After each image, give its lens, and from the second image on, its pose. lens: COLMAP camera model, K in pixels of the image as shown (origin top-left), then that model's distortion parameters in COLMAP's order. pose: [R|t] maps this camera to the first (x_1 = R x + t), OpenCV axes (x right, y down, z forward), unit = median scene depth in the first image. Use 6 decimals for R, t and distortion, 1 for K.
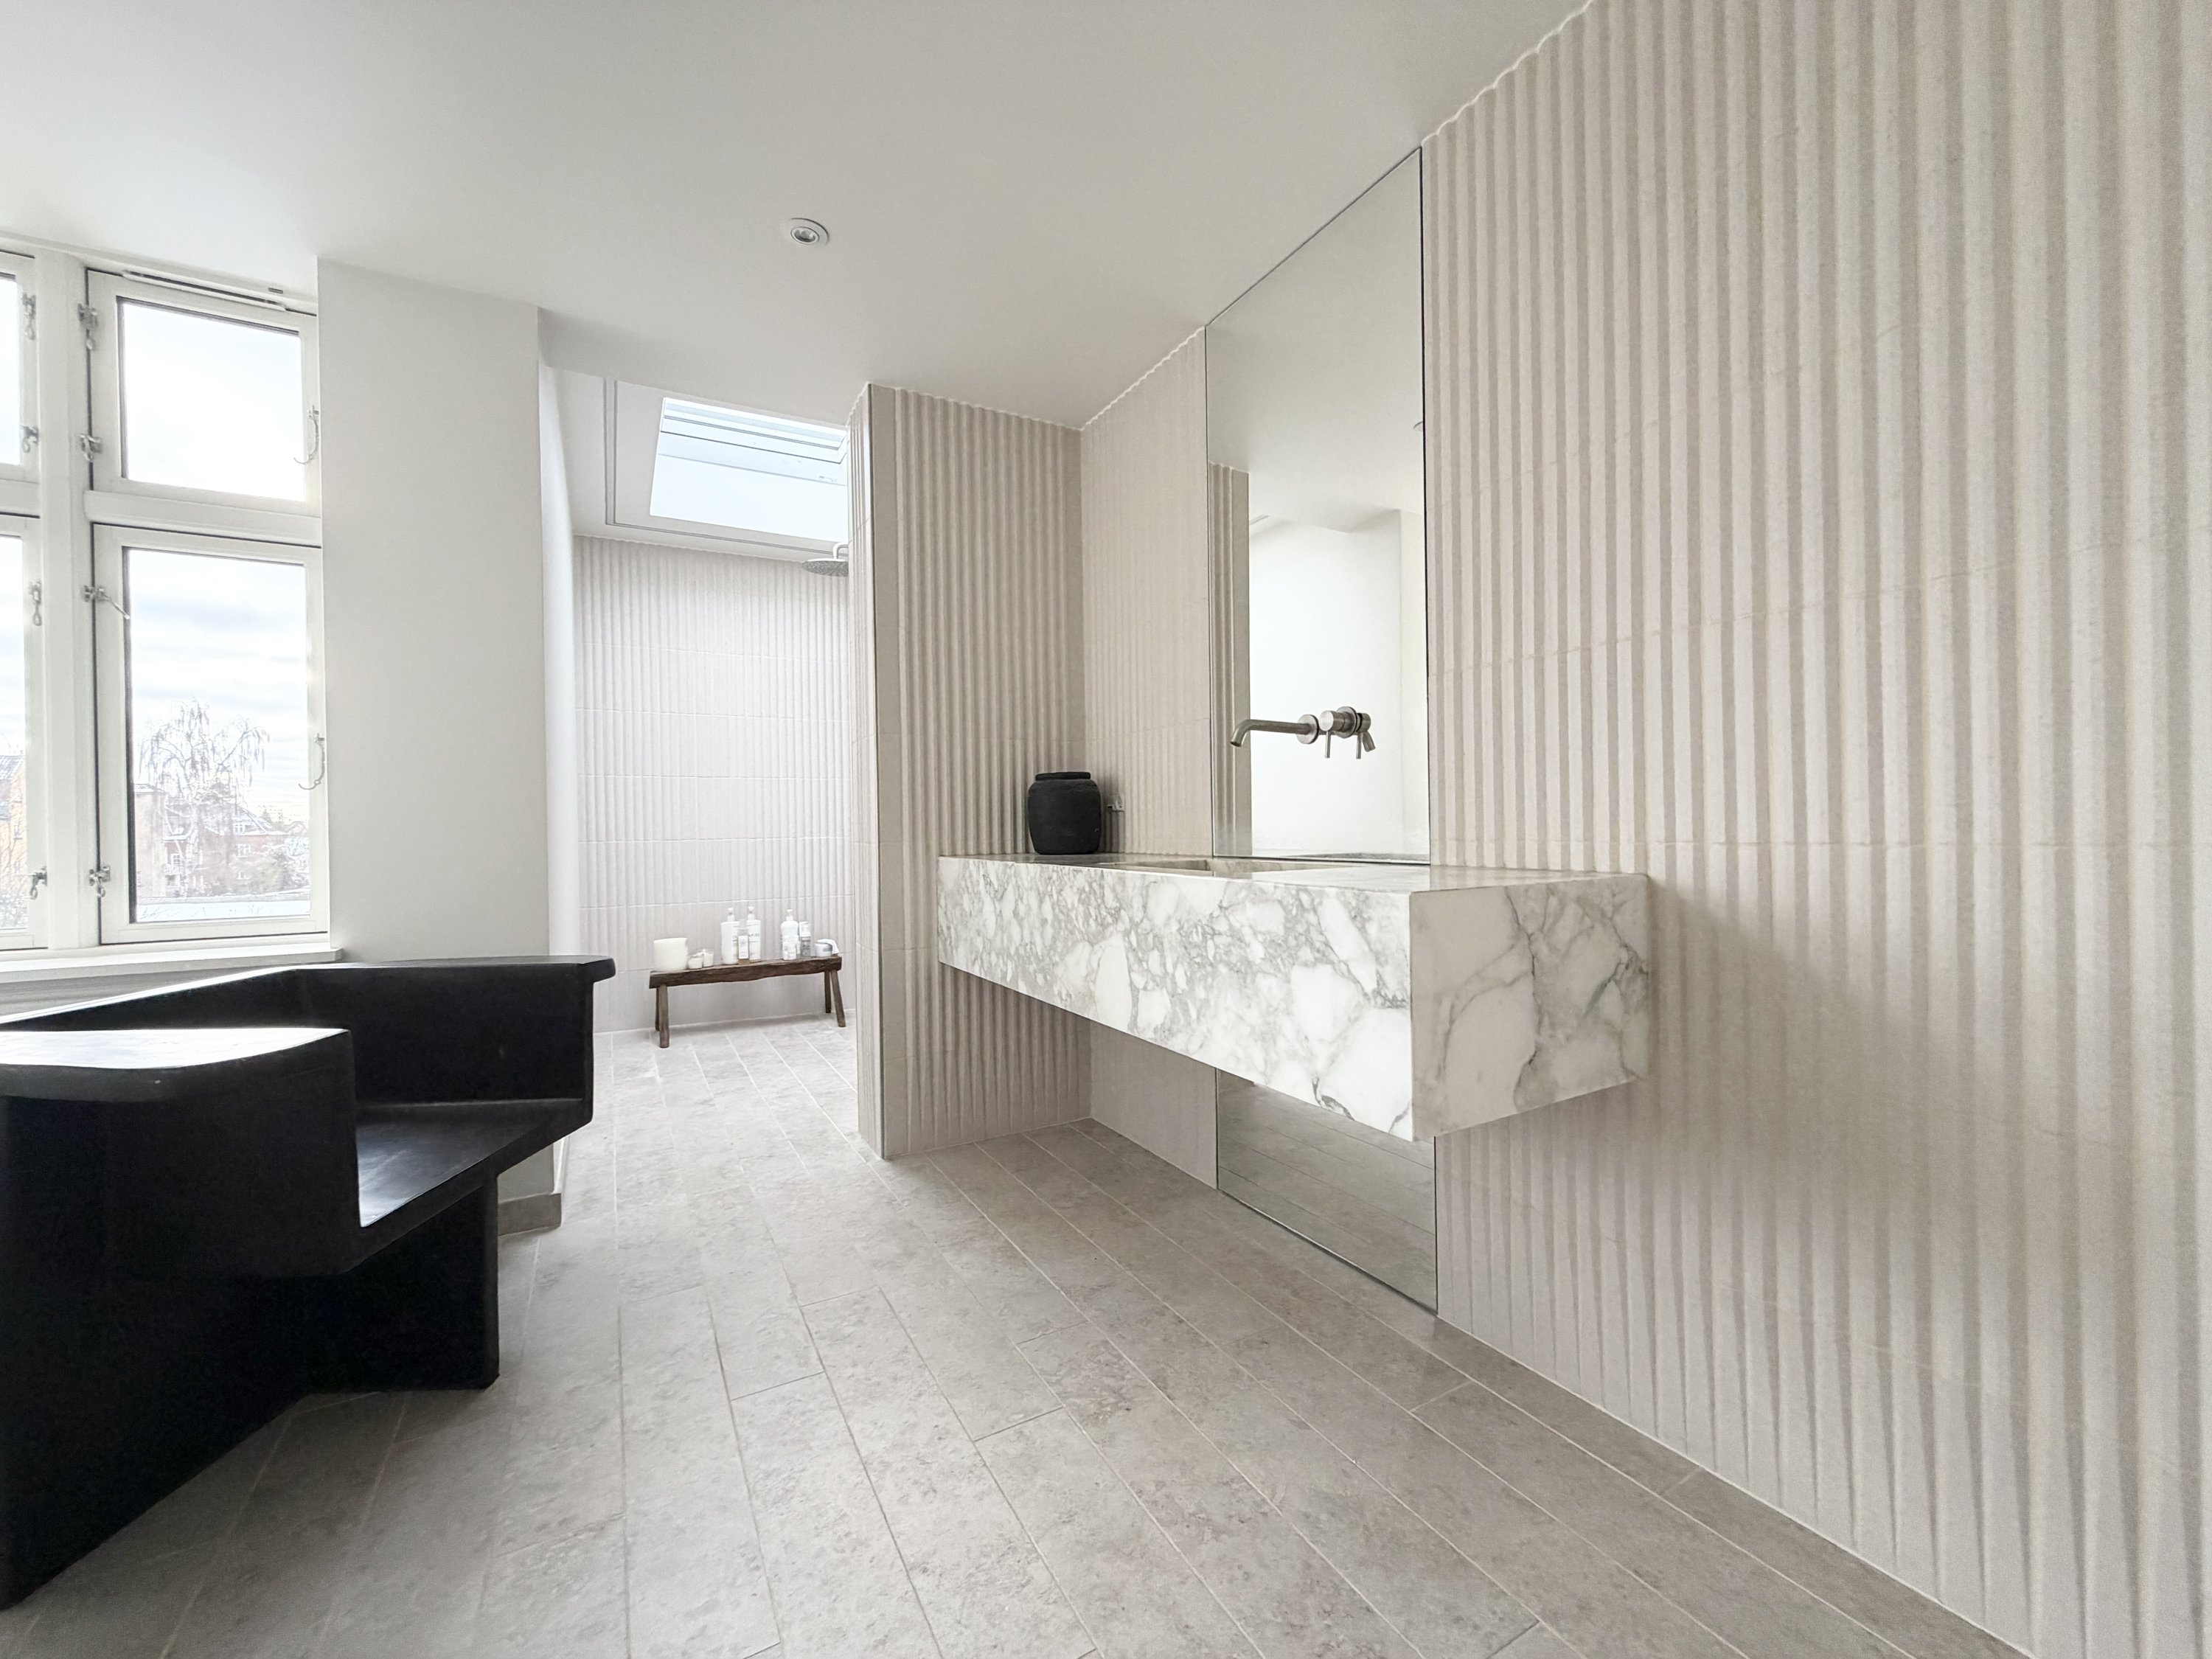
lens RADIAL K [[883.7, 0, 1096.9], [0, 883.7, 827.6], [0, 0, 1]] dist [0.001773, 0.000390]
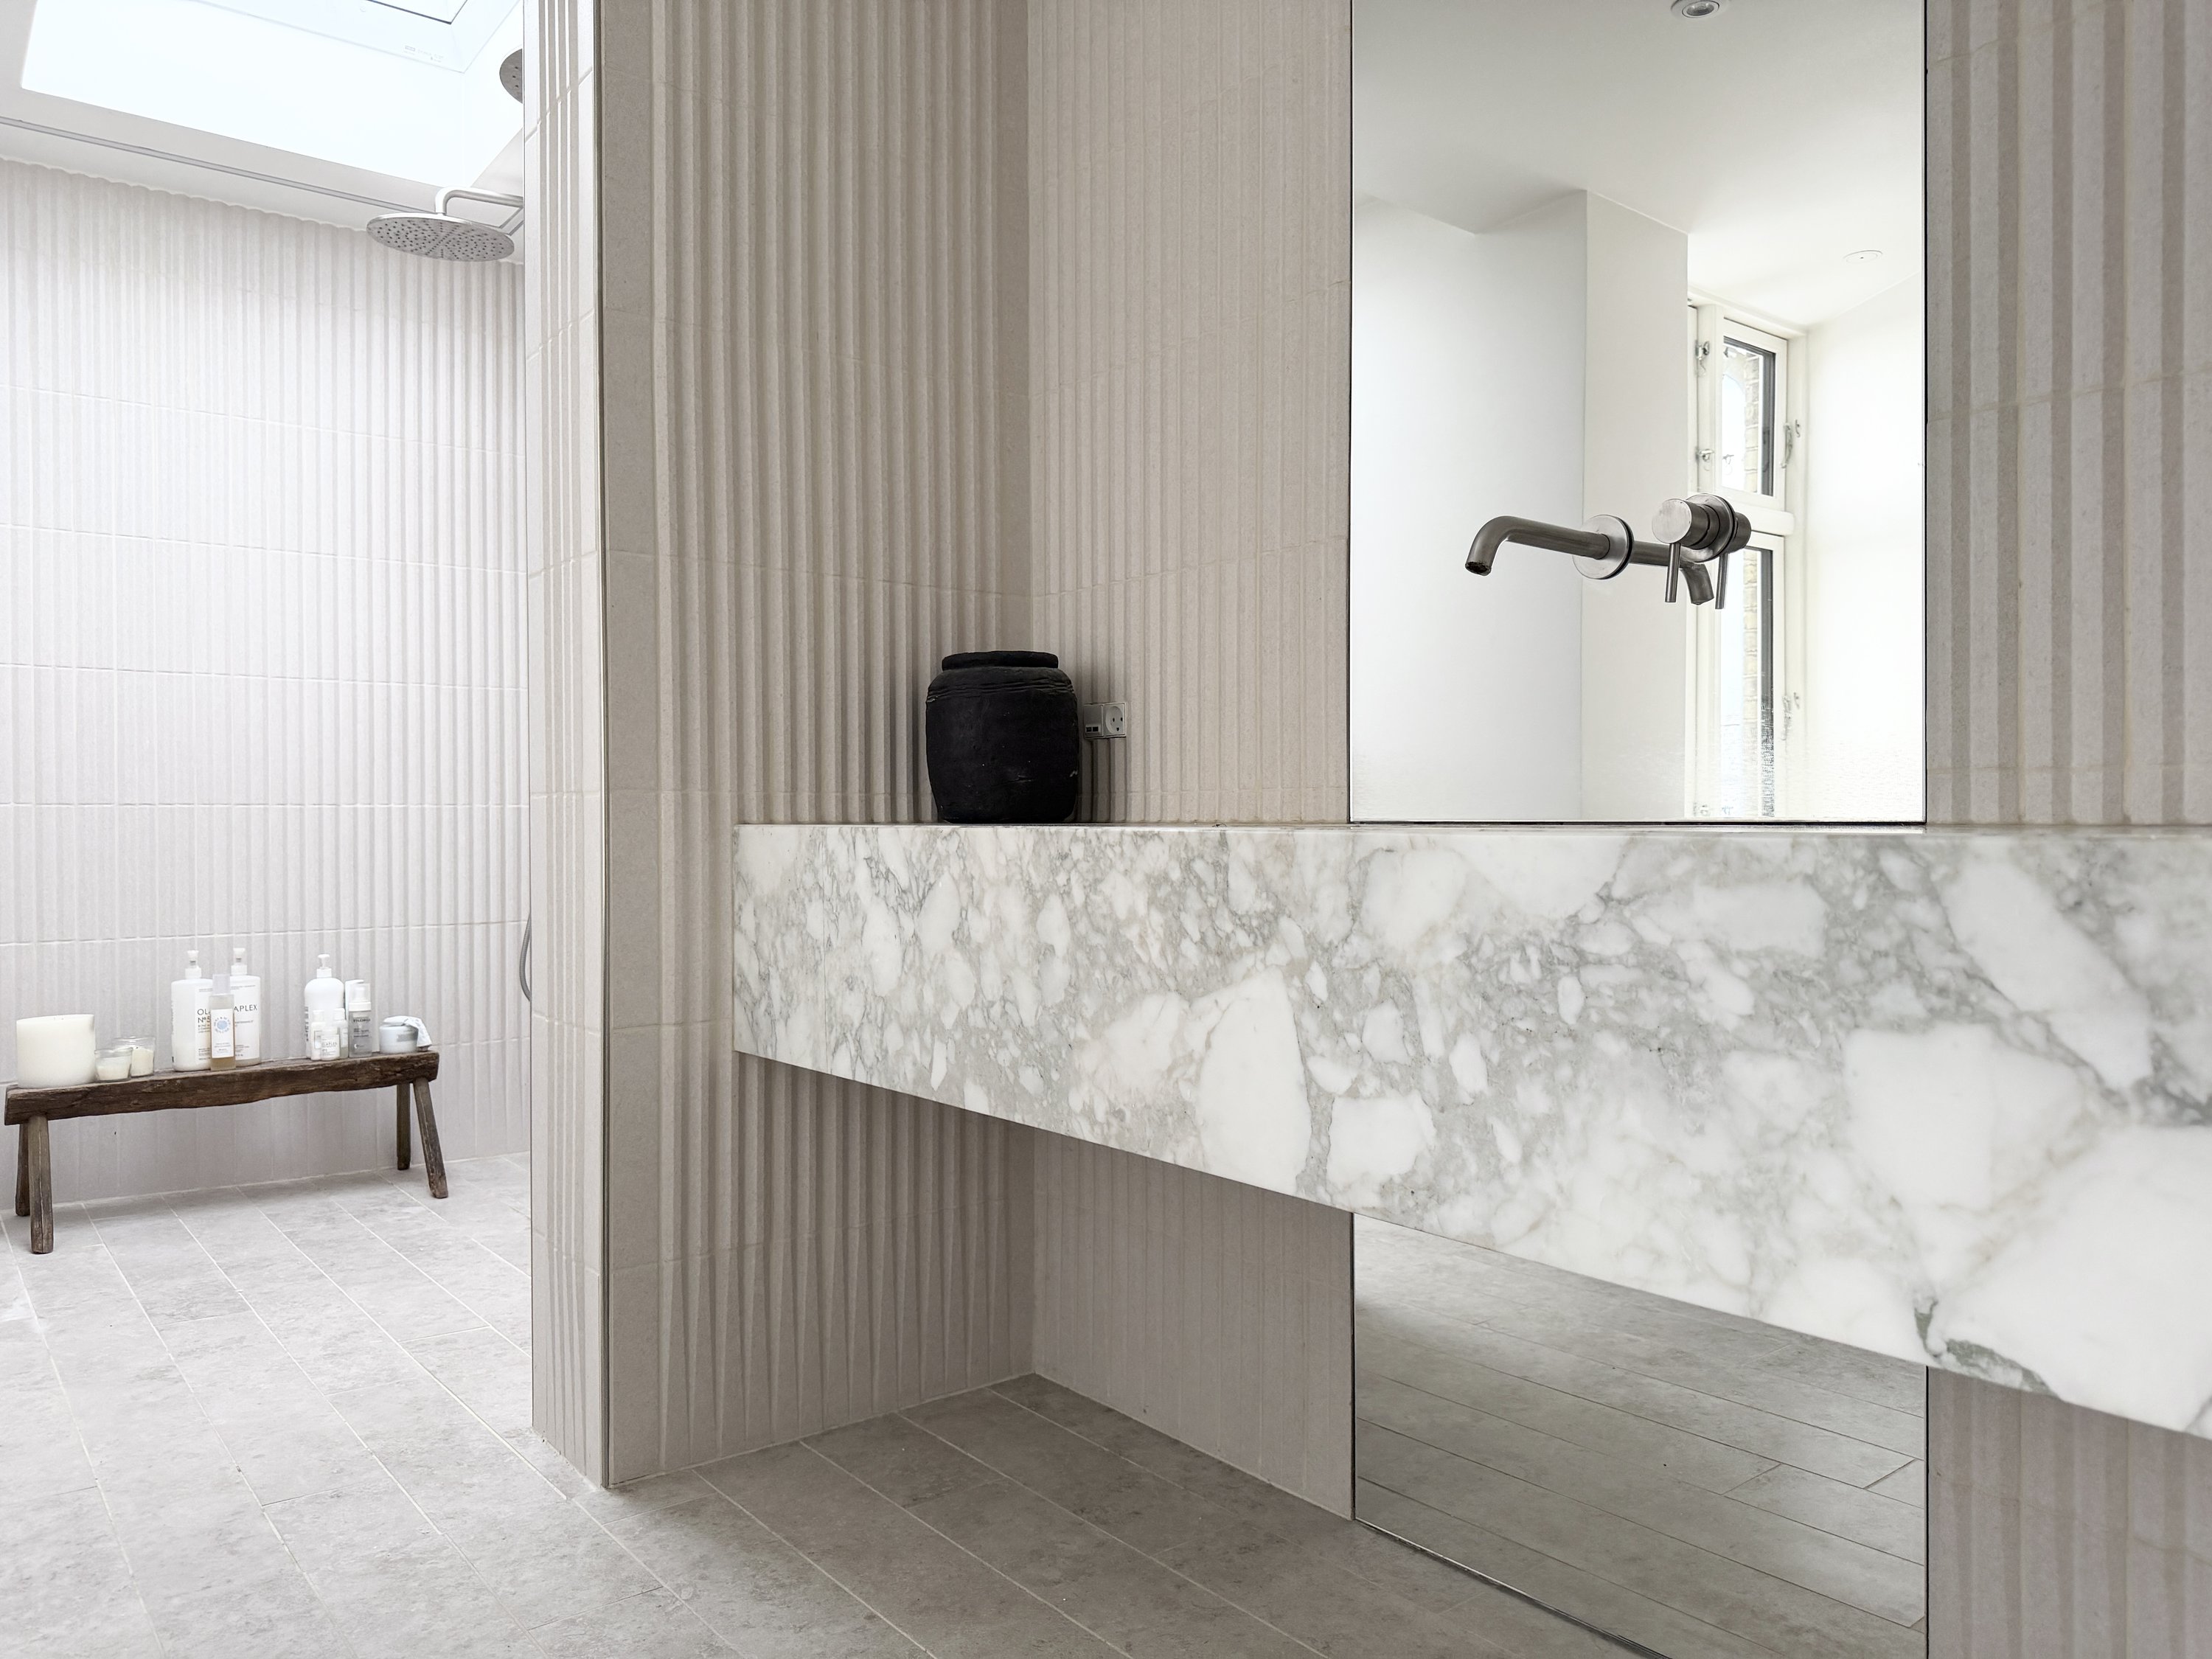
lens RADIAL K [[1558.5, 0, 1096.3], [0, 1558.5, 826.4], [0, 0, 1]] dist [0.099698, -0.154395]
pose [[0.987292, 0.012722, 0.158409, -0.162278], [-0.012829, 0.999918, -0.000346, 0.042095], [-0.158401, -0.001691, 0.987373, 0.207020]]
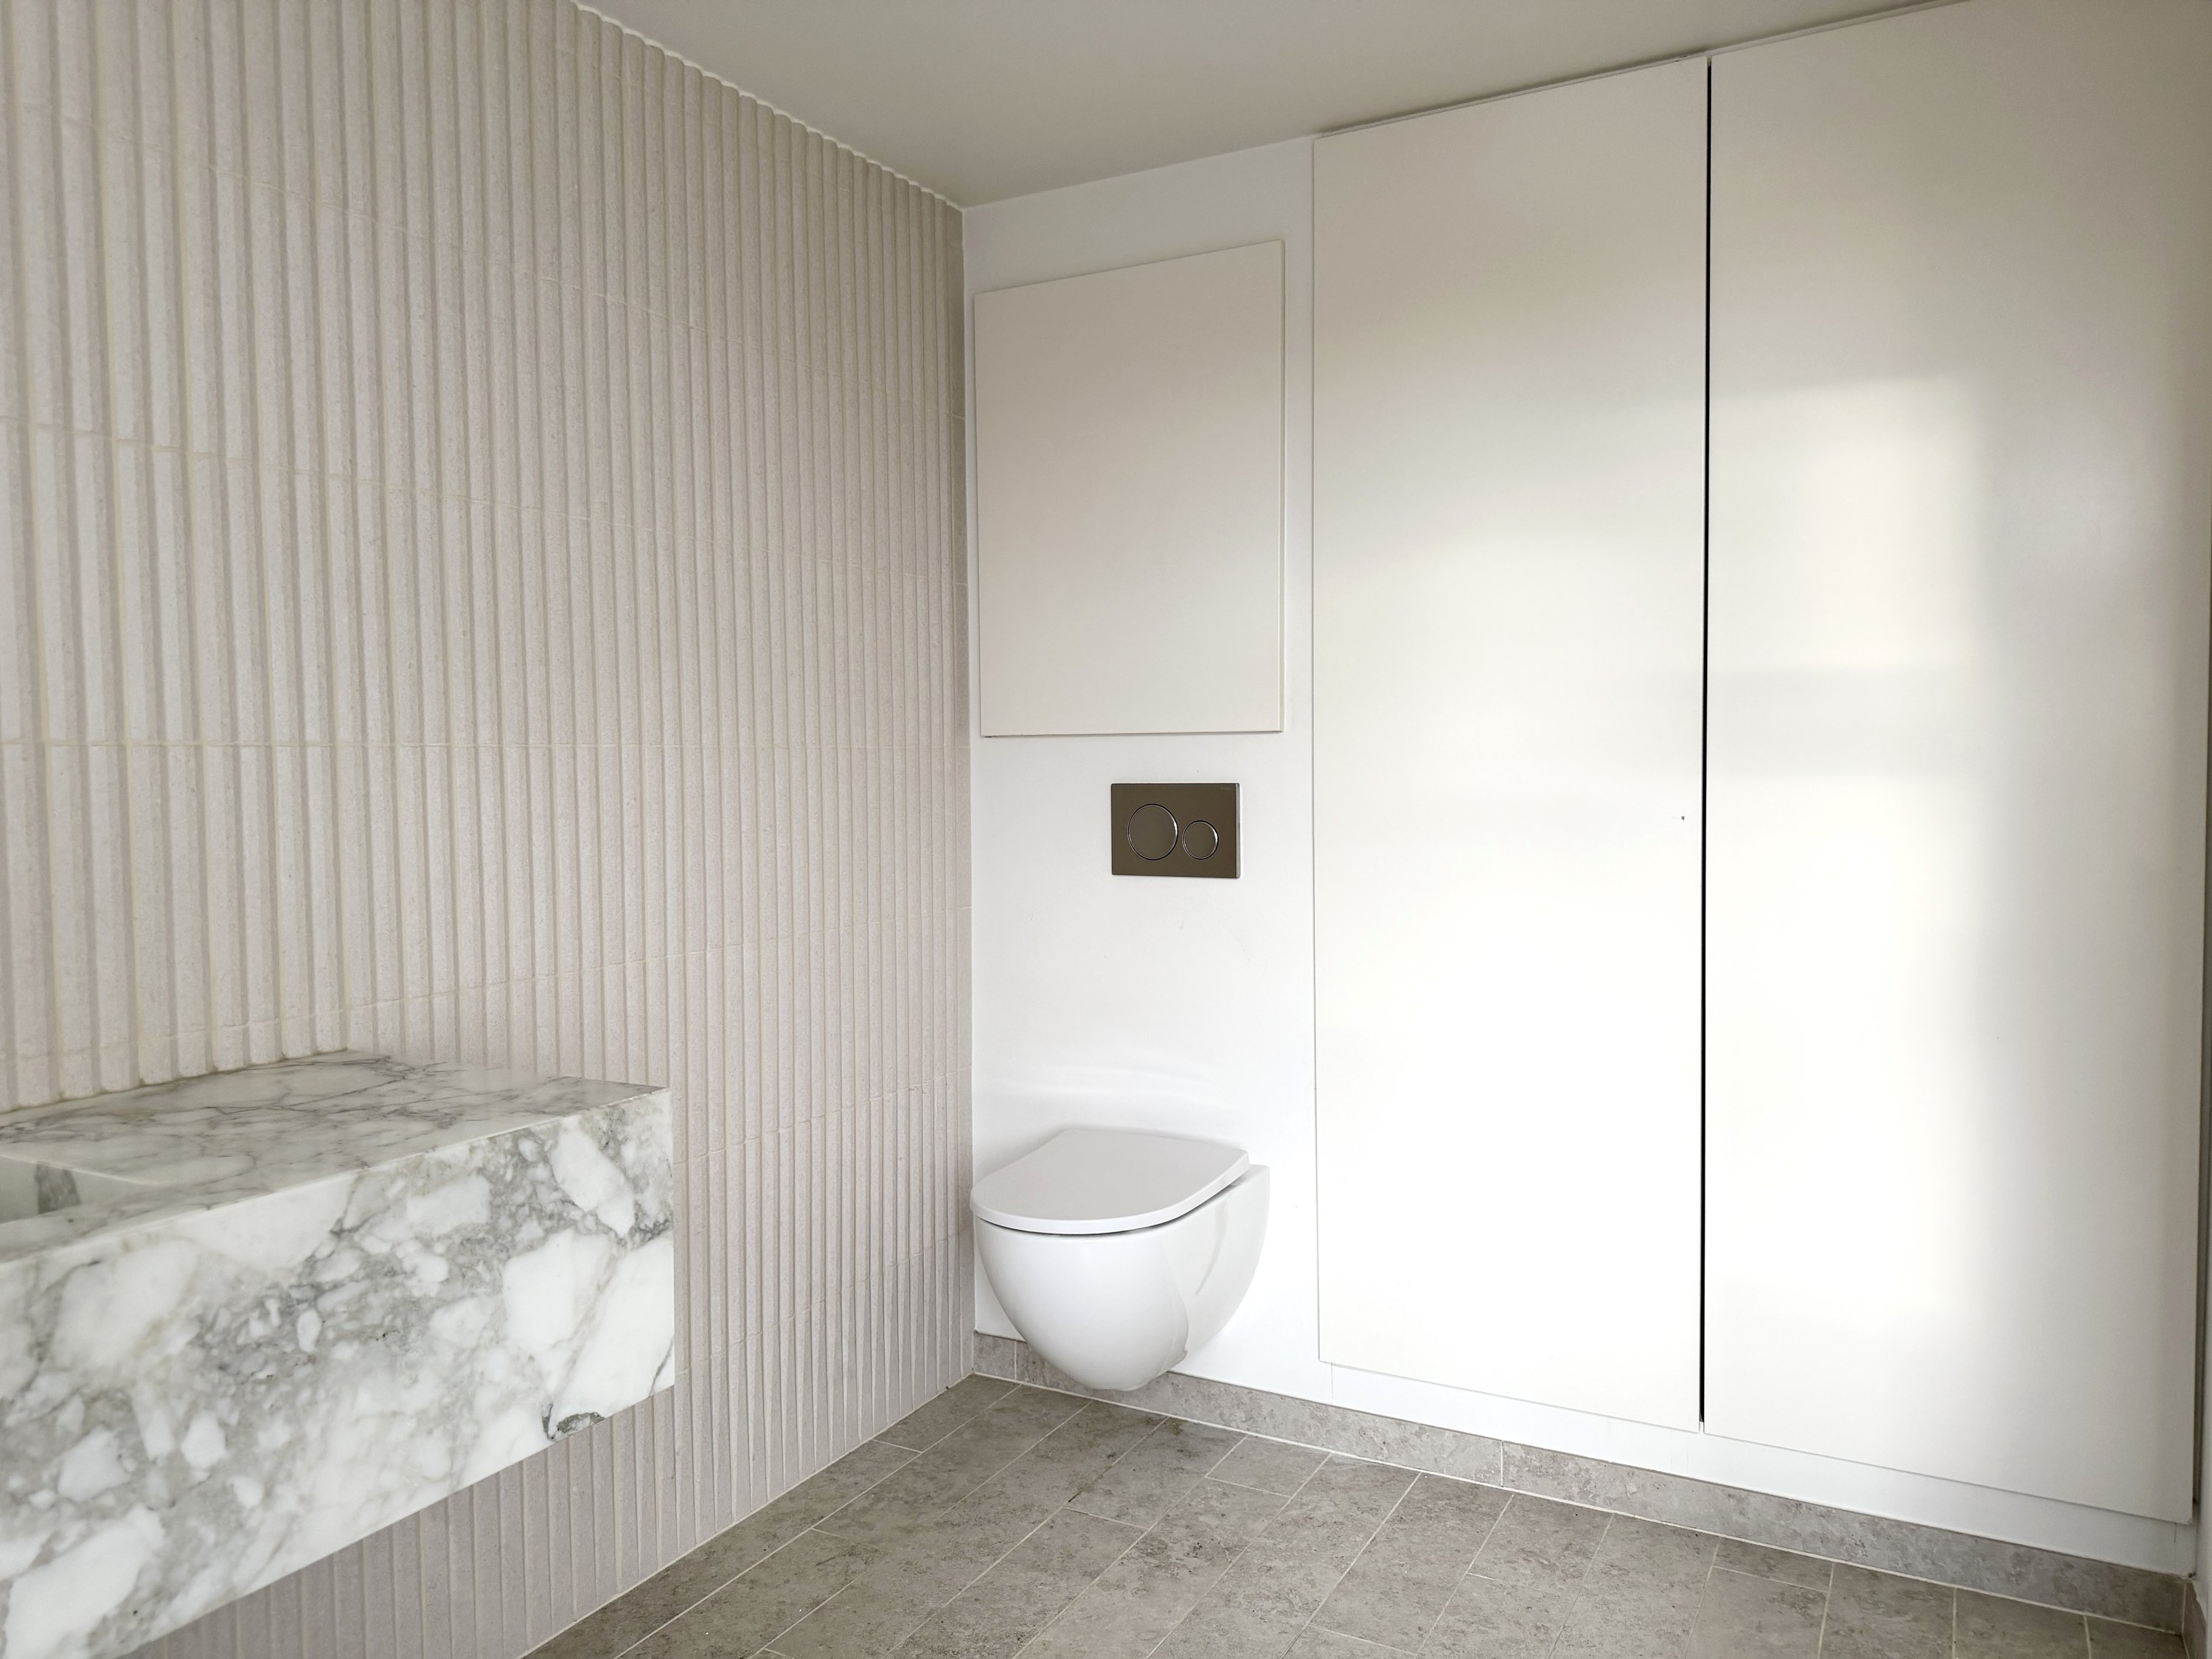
lens RADIAL K [[1557.0, 0, 1106.0], [0, 1557.0, 829.5], [0, 0, 1]] dist [-0.003593, -0.000741]
pose [[-0.529097, -0.017417, 0.848383, -0.614045], [0.020734, 0.999225, 0.033445, -0.117710], [-0.848308, 0.035286, -0.528326, 0.787362]]
